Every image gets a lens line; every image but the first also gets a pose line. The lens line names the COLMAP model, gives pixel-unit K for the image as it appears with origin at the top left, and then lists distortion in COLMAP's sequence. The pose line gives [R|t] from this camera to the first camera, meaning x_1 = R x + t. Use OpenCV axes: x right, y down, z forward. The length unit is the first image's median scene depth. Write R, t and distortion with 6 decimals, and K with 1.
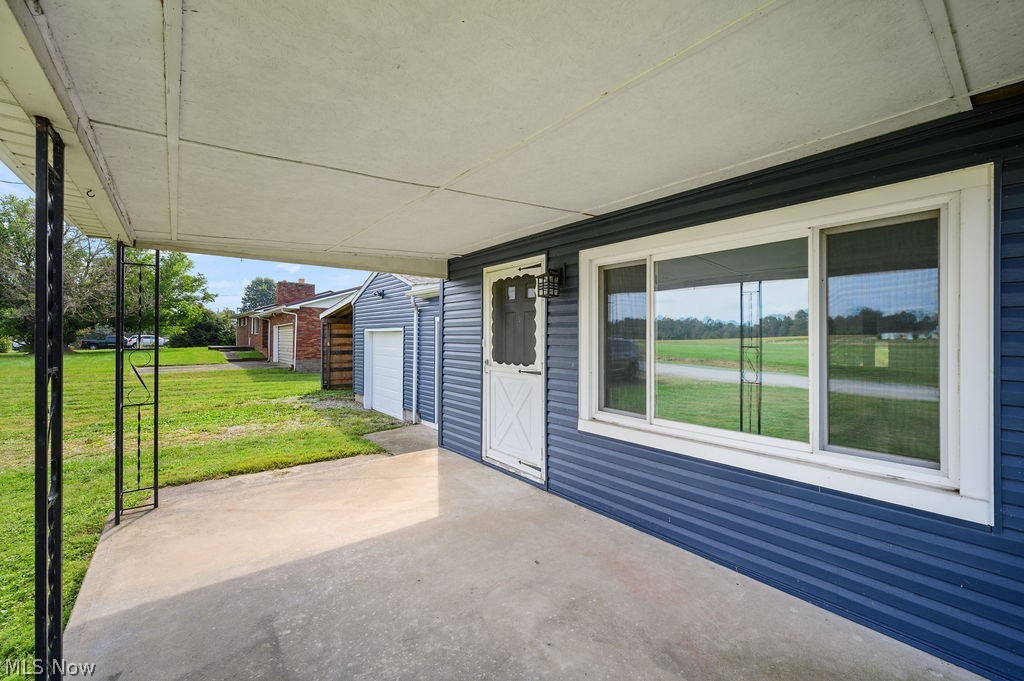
lens RADIAL K [[407.1, 0, 510.8], [0, 407.1, 331.3], [0, 0, 1]] dist [-0.001431, -0.000272]
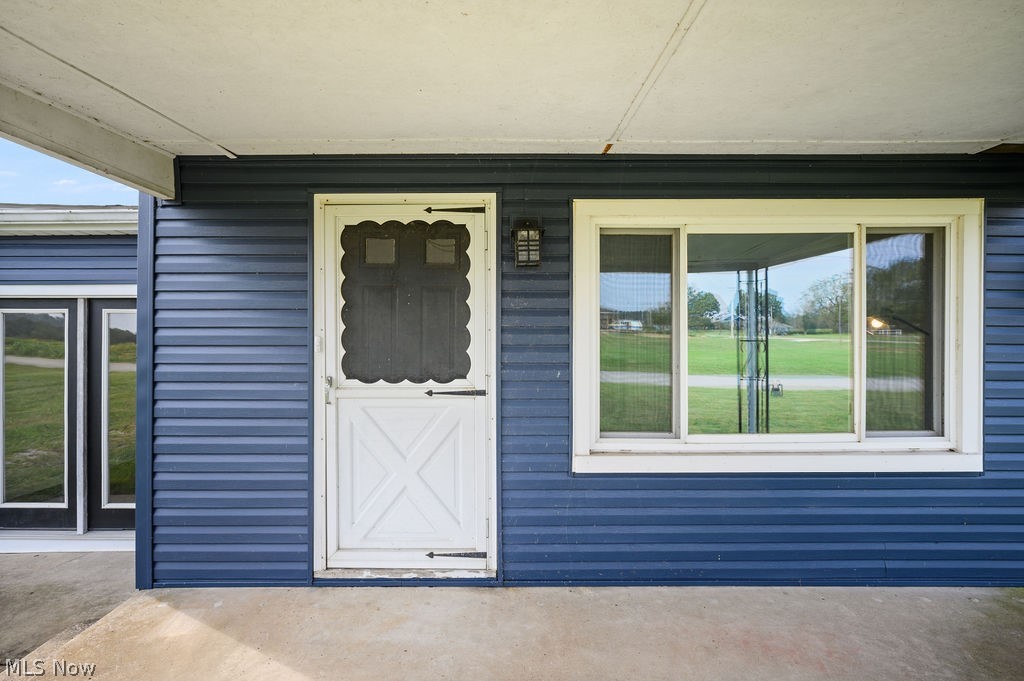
lens RADIAL K [[474.9, 0, 510.0], [0, 474.9, 330.8], [0, 0, 1]] dist [-0.000412, -0.000860]
pose [[0.631495, -0.001872, 0.775377, -0.451523], [-0.007701, 0.999933, 0.008687, 0.006870], [-0.775341, -0.011457, 0.631438, 0.550415]]
